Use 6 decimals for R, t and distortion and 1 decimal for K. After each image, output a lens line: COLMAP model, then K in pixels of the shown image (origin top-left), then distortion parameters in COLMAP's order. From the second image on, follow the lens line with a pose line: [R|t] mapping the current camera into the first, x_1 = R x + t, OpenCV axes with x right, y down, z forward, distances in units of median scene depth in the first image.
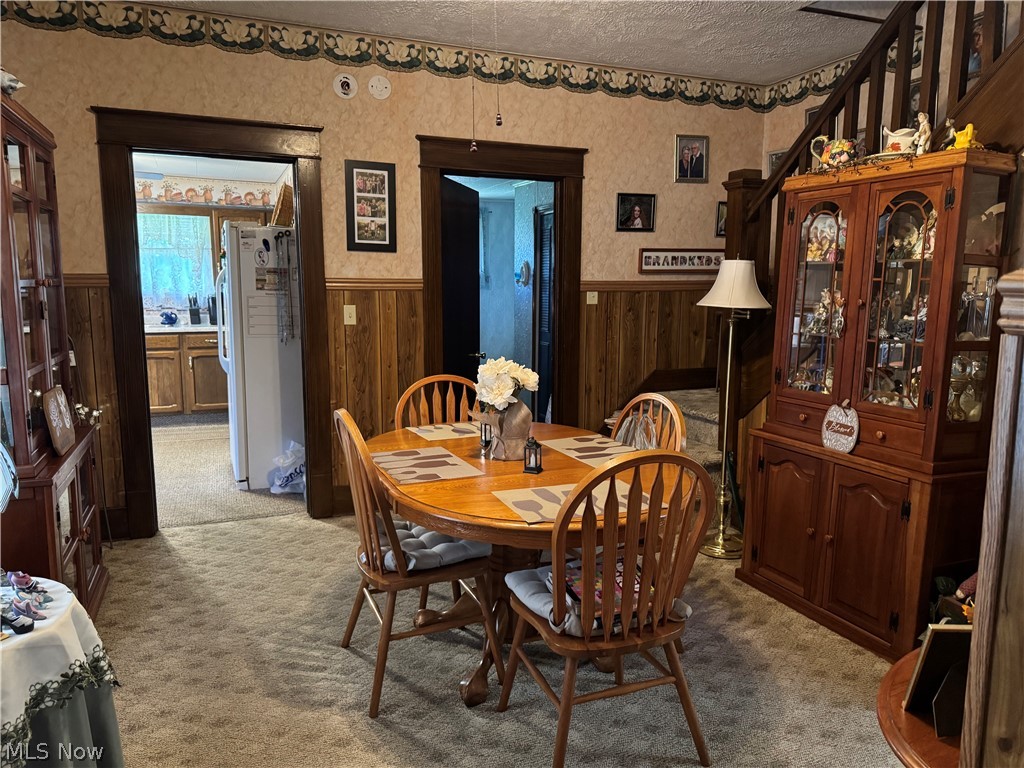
lens RADIAL K [[751.0, 0, 512.0], [0, 751.0, 384.0], [0, 0, 1]] dist [0.180435, -0.313774]
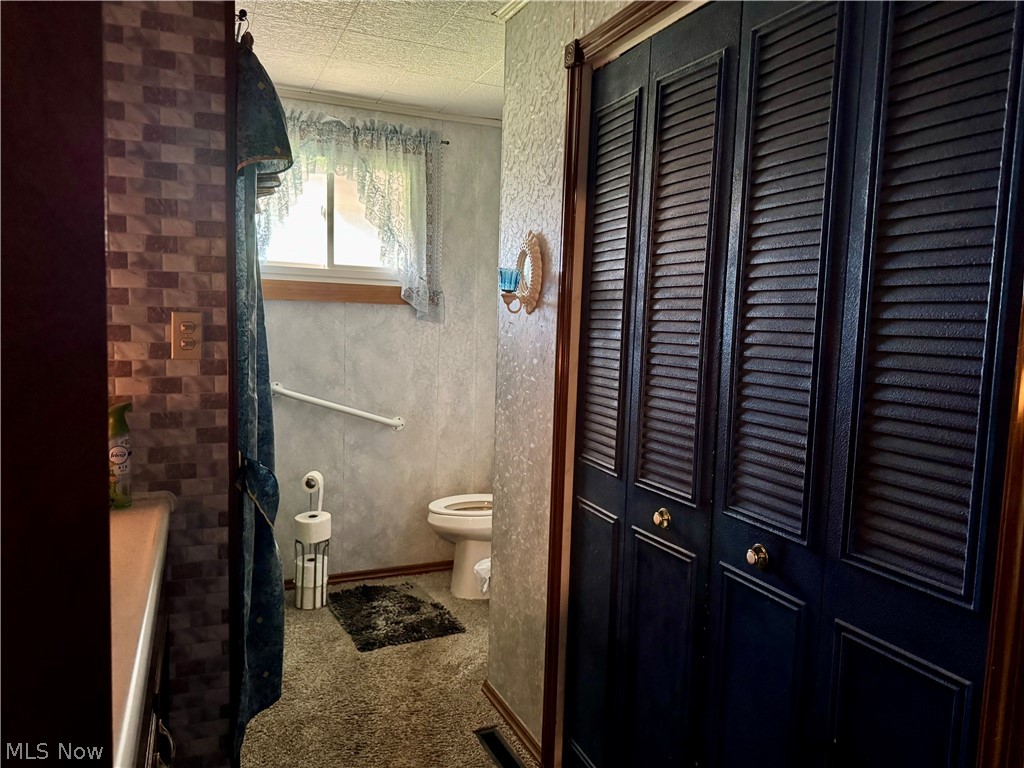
lens RADIAL K [[716.2, 0, 508.8], [0, 716.2, 386.2], [0, 0, 1]] dist [0.042655, -0.064609]
pose [[0.999517, 0.023258, 0.020618, 0.002782], [-0.022400, 0.998913, -0.040880, -0.086532], [-0.021546, 0.040398, 0.998951, 0.703969]]
